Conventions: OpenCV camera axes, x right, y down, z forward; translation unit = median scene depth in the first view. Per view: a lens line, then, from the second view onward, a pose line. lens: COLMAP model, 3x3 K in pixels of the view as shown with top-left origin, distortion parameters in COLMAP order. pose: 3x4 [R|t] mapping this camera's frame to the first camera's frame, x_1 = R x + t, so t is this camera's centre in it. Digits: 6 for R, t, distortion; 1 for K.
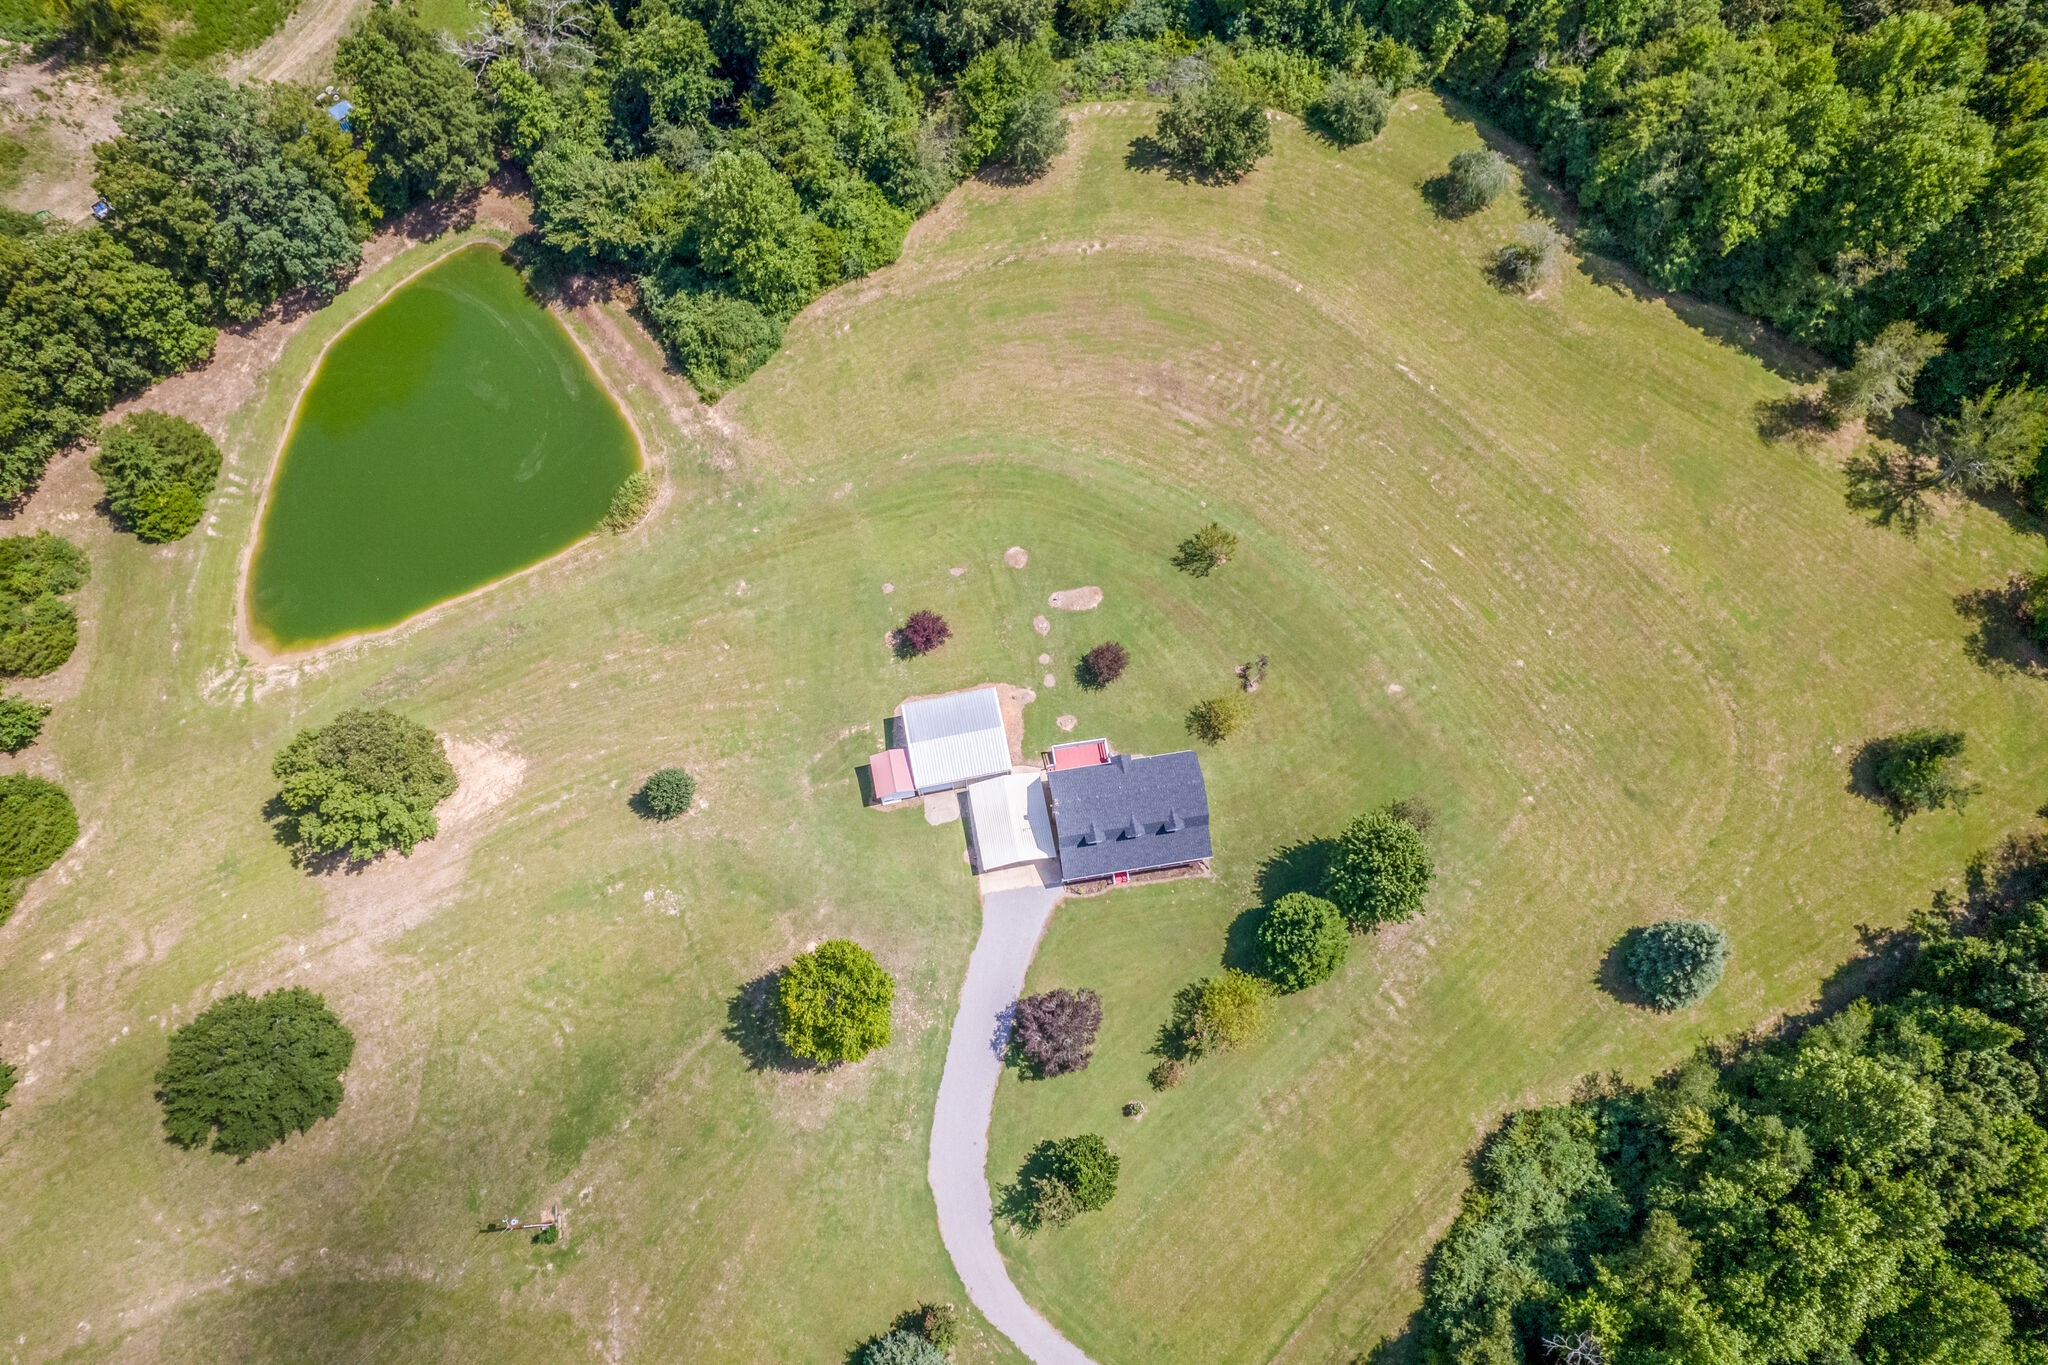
lens RADIAL K [[1316.7, 0, 1024.0], [0, 1316.7, 682.5], [0, 0, 1]] dist [-0.080583, 0.068864]
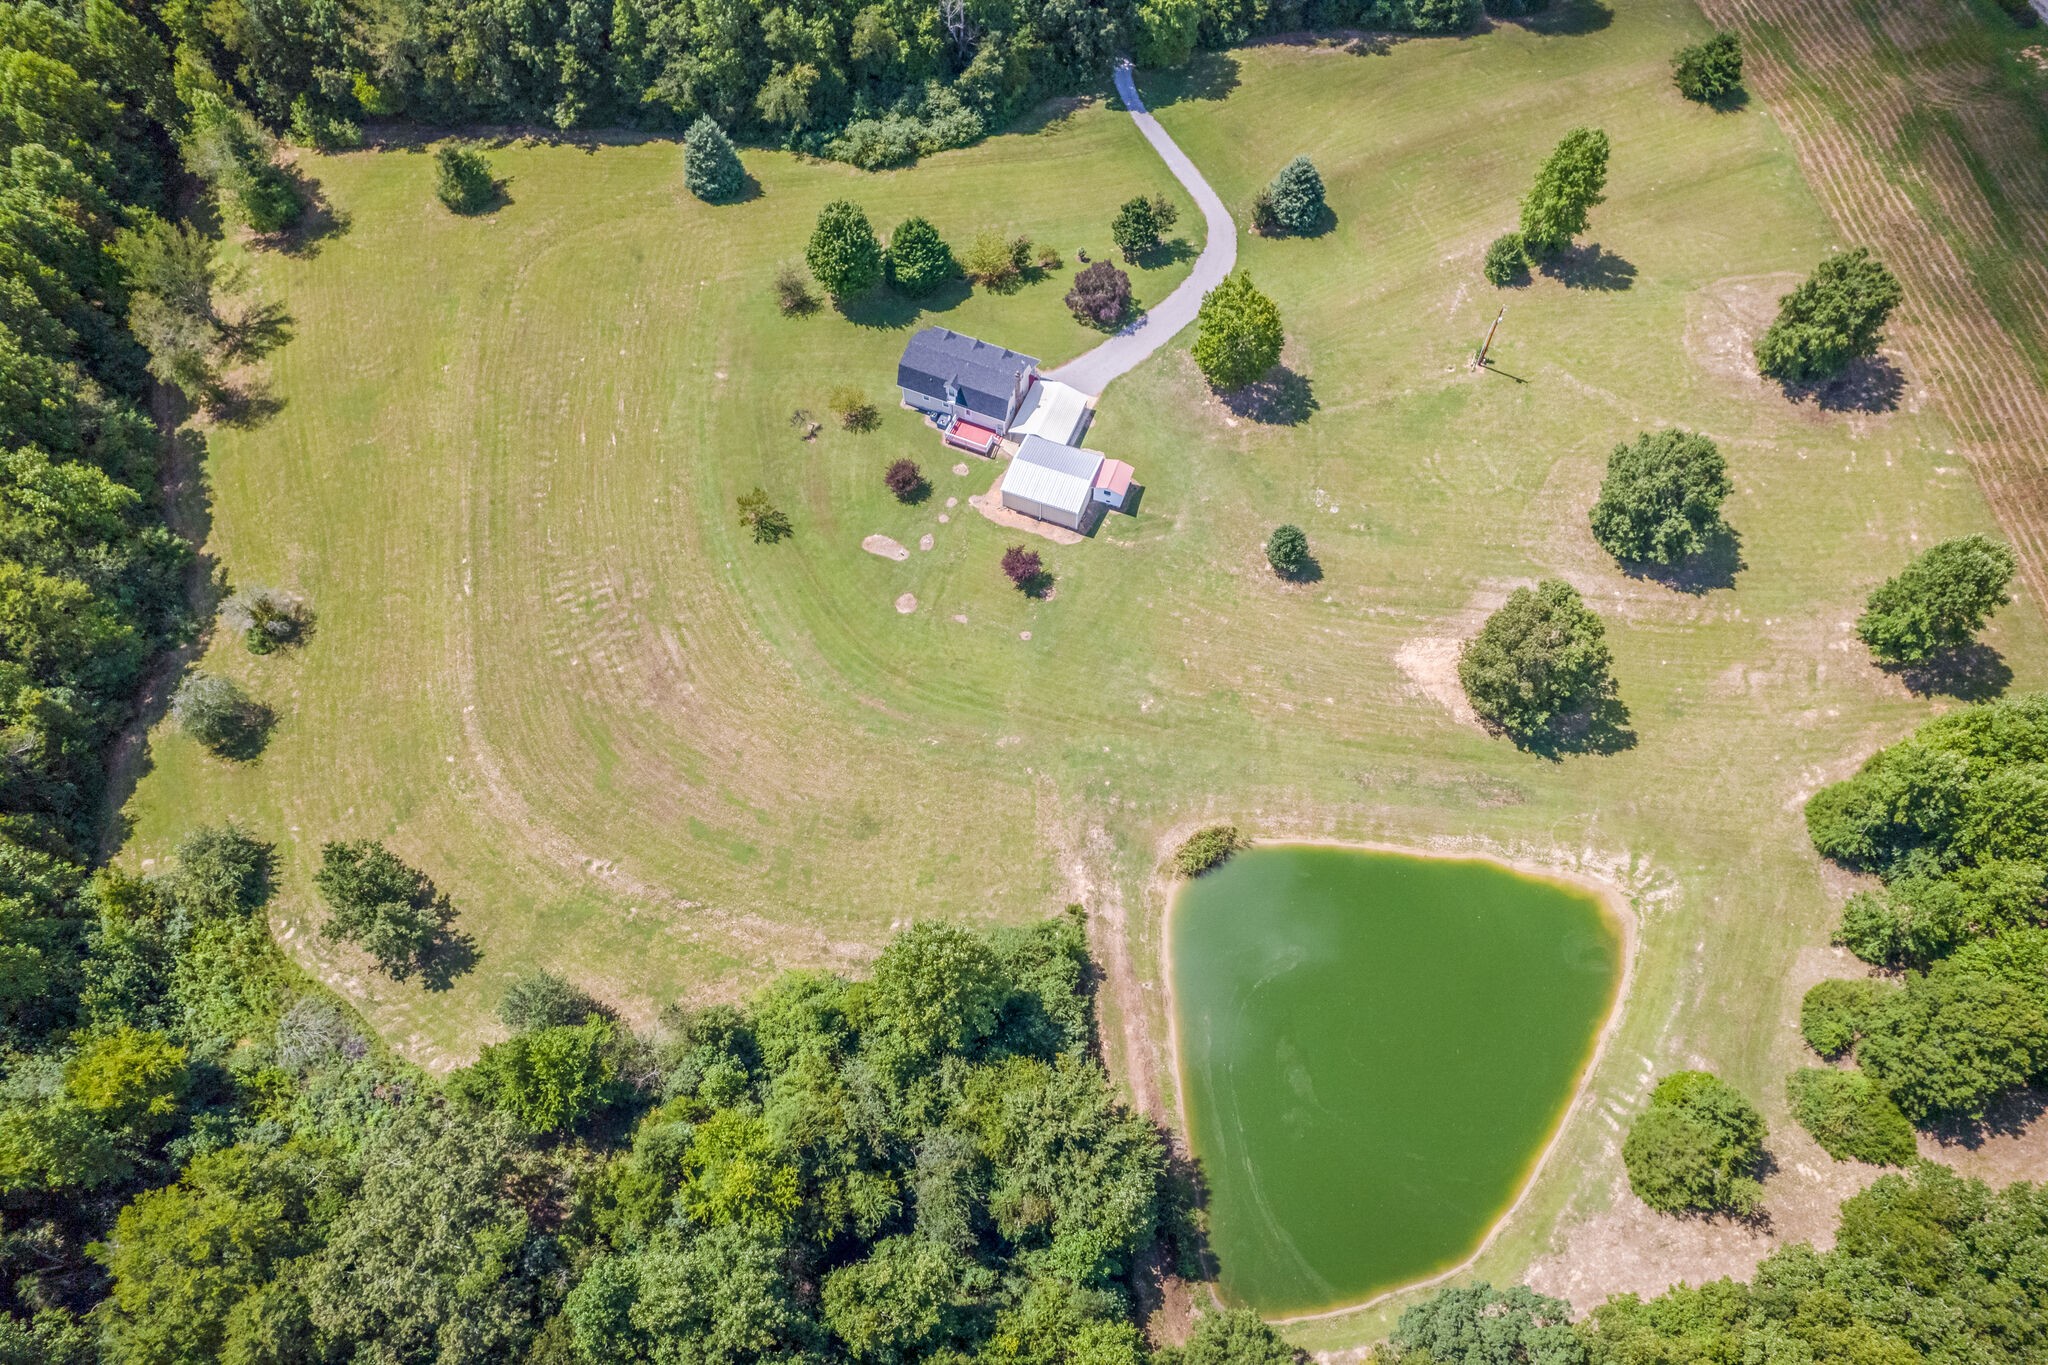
lens RADIAL K [[1316.7, 0, 1024.0], [0, 1316.7, 682.5], [0, 0, 1]] dist [-0.080583, 0.068864]
pose [[-0.845340, -0.468466, 0.256786, -0.385127], [0.496895, -0.512949, 0.699985, -0.816962], [-0.196201, 0.719321, 0.666395, 0.323288]]
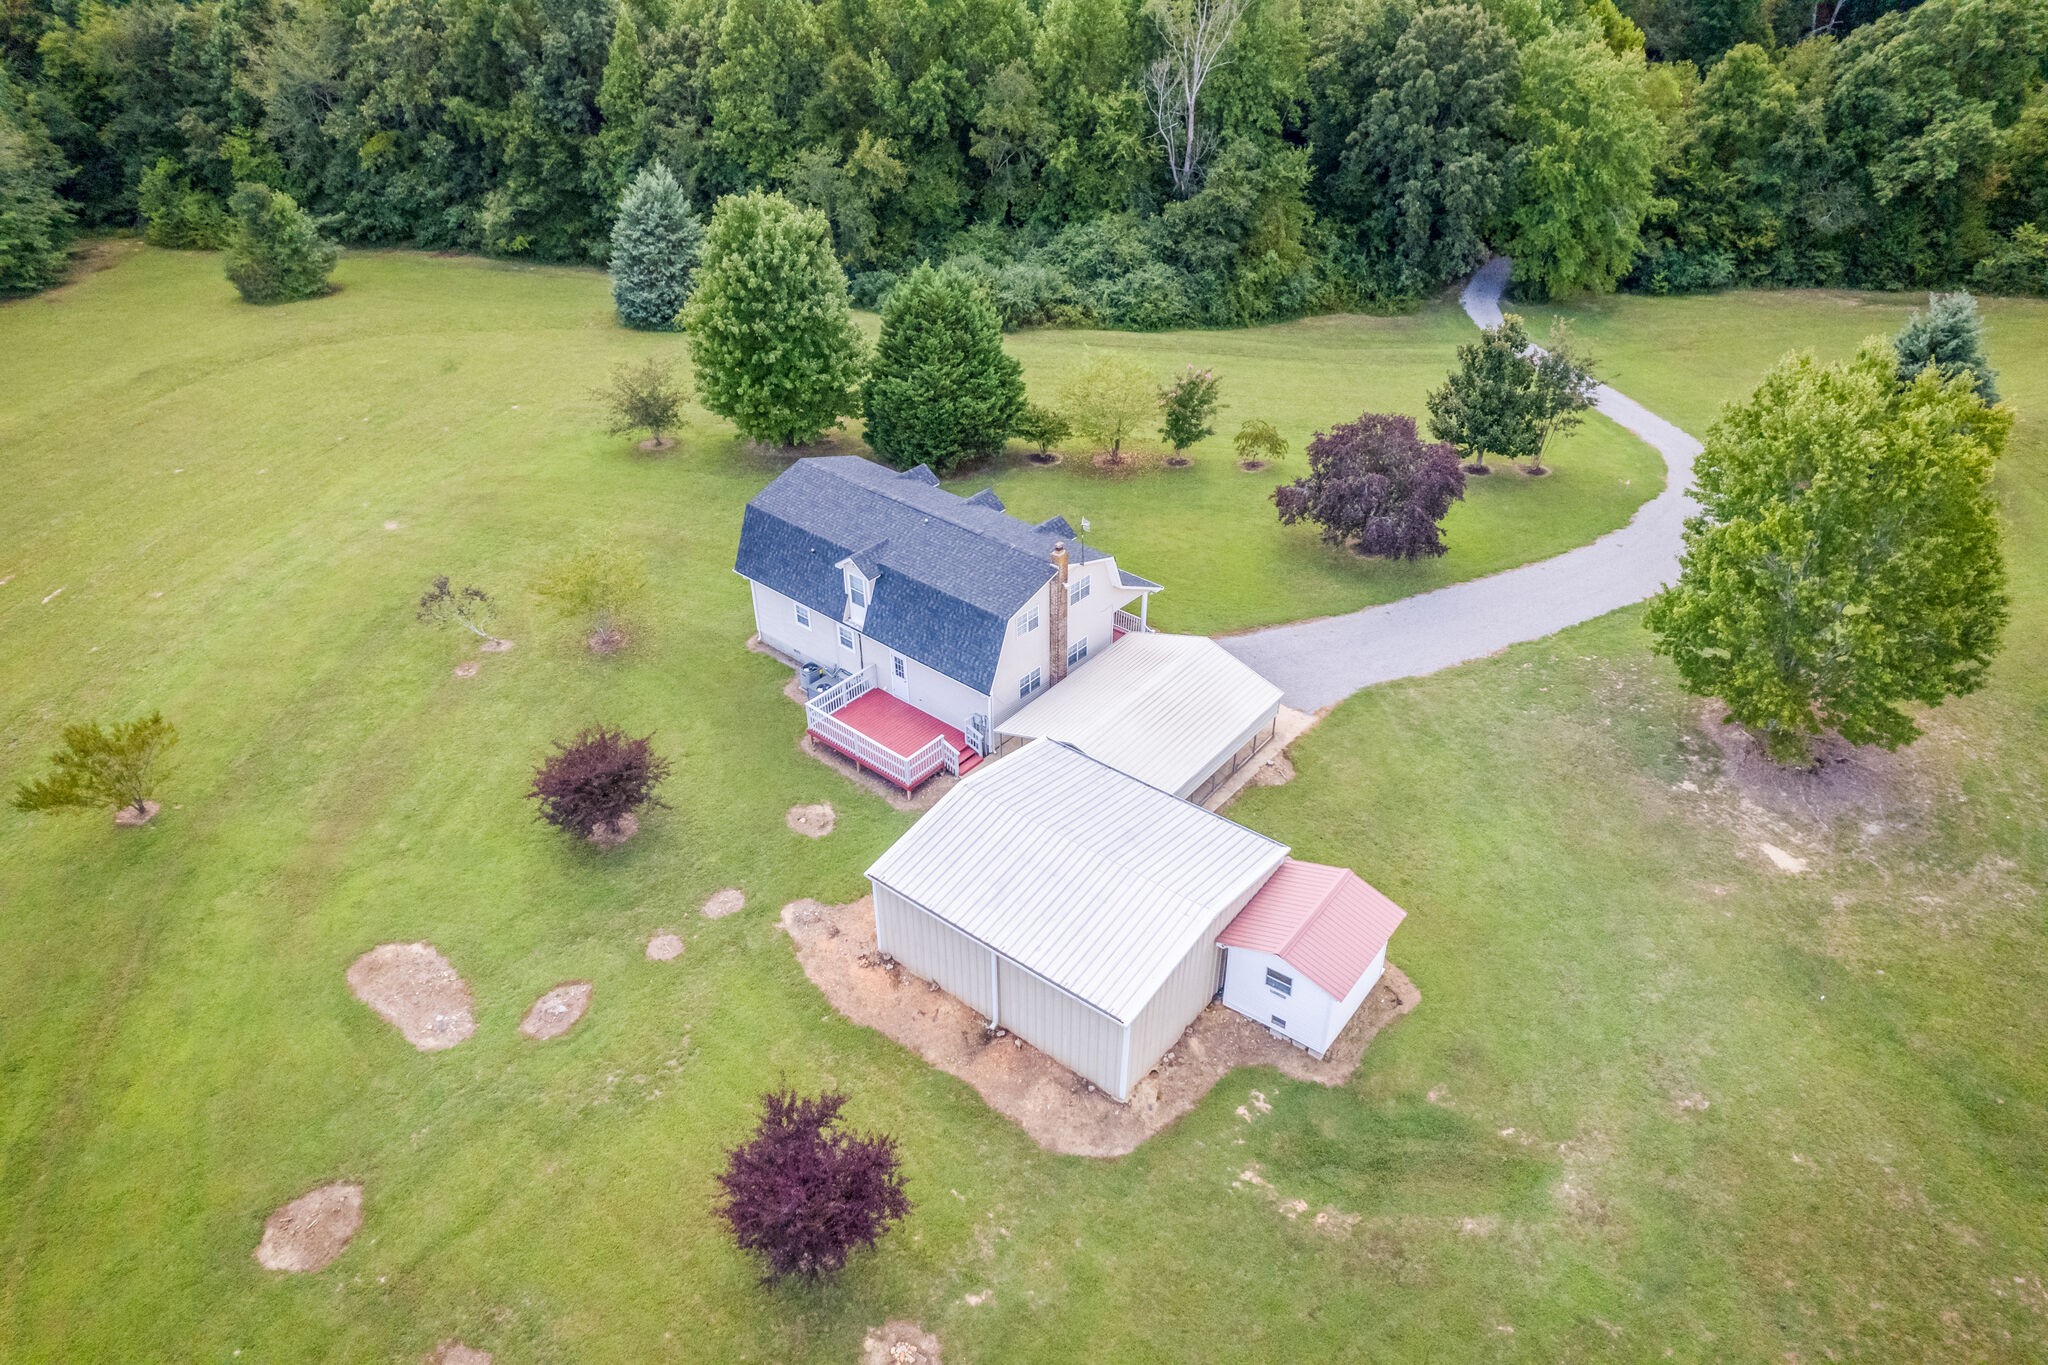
lens RADIAL K [[1316.7, 0, 1024.0], [0, 1316.7, 682.5], [0, 0, 1]] dist [-0.080583, 0.068864]
pose [[-0.651553, -0.428084, 0.626277, -0.198476], [0.706598, -0.042062, 0.706364, -0.167033], [-0.276041, 0.902759, 0.329889, 0.790073]]
